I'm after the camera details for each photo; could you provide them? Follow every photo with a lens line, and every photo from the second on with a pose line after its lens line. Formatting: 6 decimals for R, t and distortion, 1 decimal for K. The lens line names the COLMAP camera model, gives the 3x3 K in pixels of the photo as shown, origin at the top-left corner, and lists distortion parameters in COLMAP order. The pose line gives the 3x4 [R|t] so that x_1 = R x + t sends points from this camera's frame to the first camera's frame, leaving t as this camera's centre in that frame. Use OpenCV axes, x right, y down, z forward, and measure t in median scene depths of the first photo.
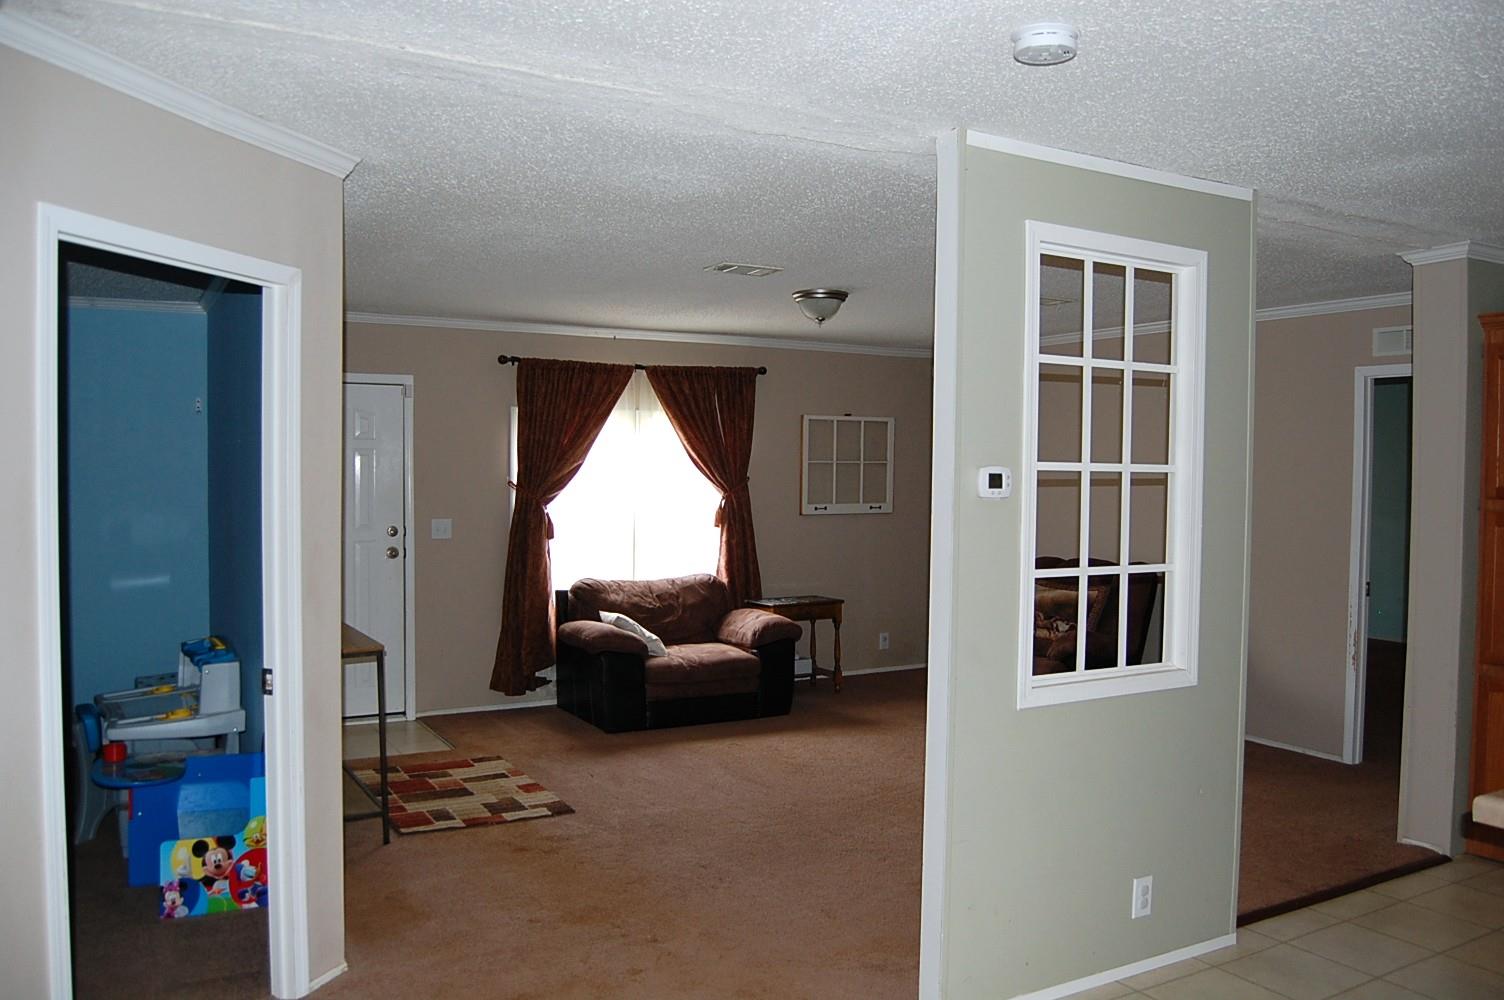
lens RADIAL K [[1174.3, 0, 759.1], [0, 1174.3, 503.1], [0, 0, 1]] dist [-0.082845, 0.012095]
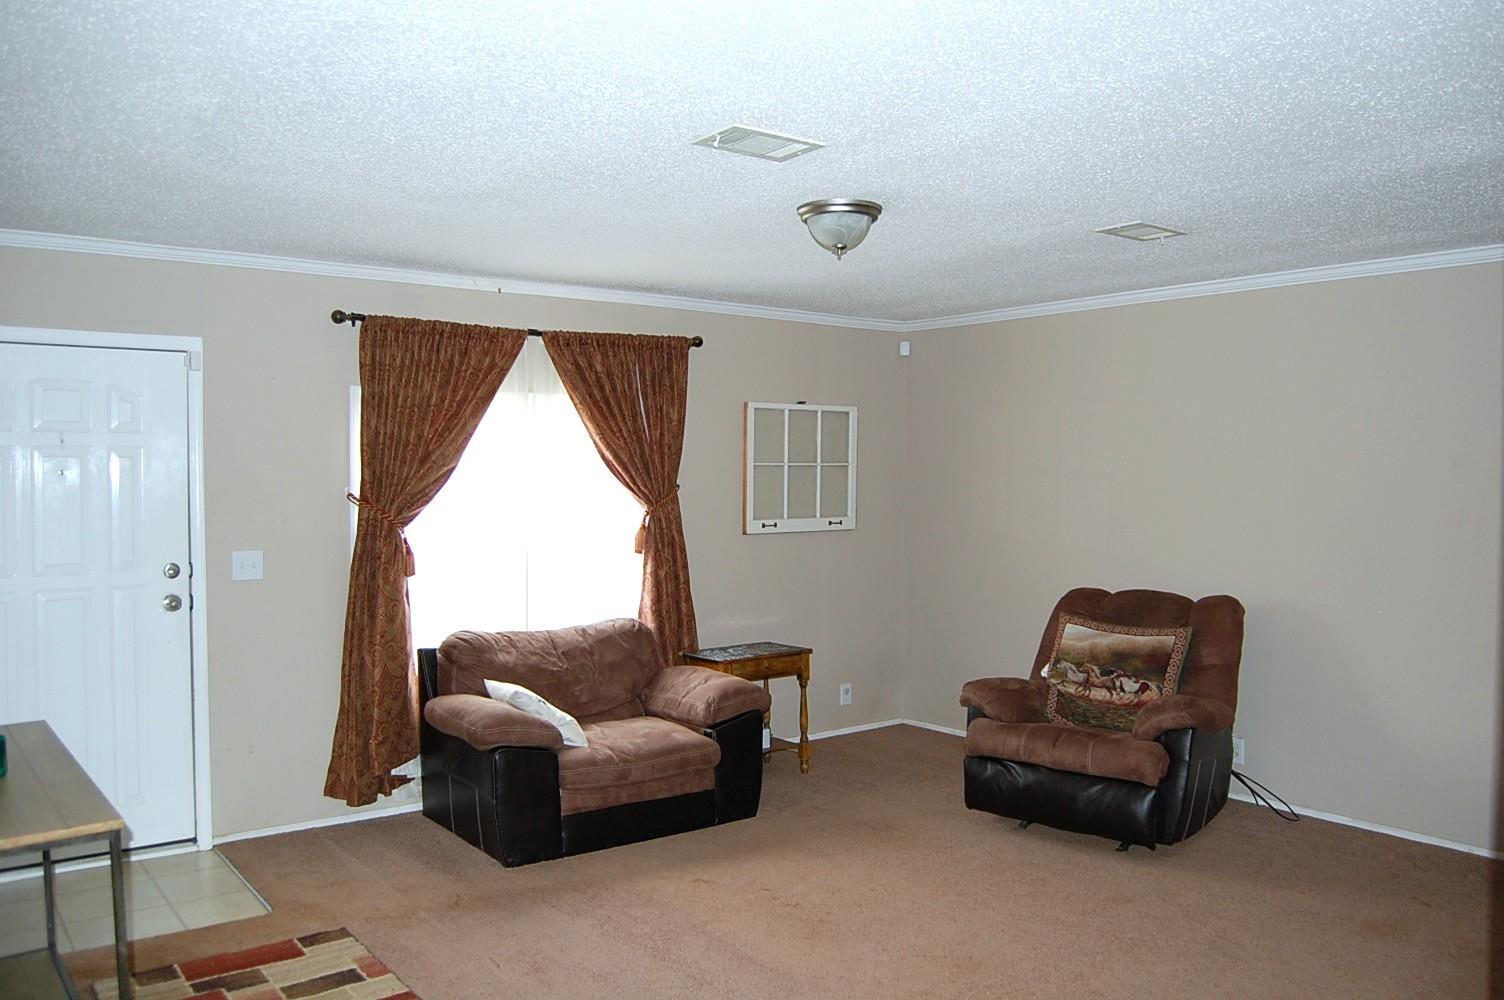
lens RADIAL K [[1174.3, 0, 759.1], [0, 1174.3, 503.1], [0, 0, 1]] dist [-0.082845, 0.012095]
pose [[0.990165, -0.008933, 0.139619, -0.068068], [0.009369, 0.999953, -0.002467, -0.009086], [-0.139590, 0.003751, 0.990202, 0.280188]]
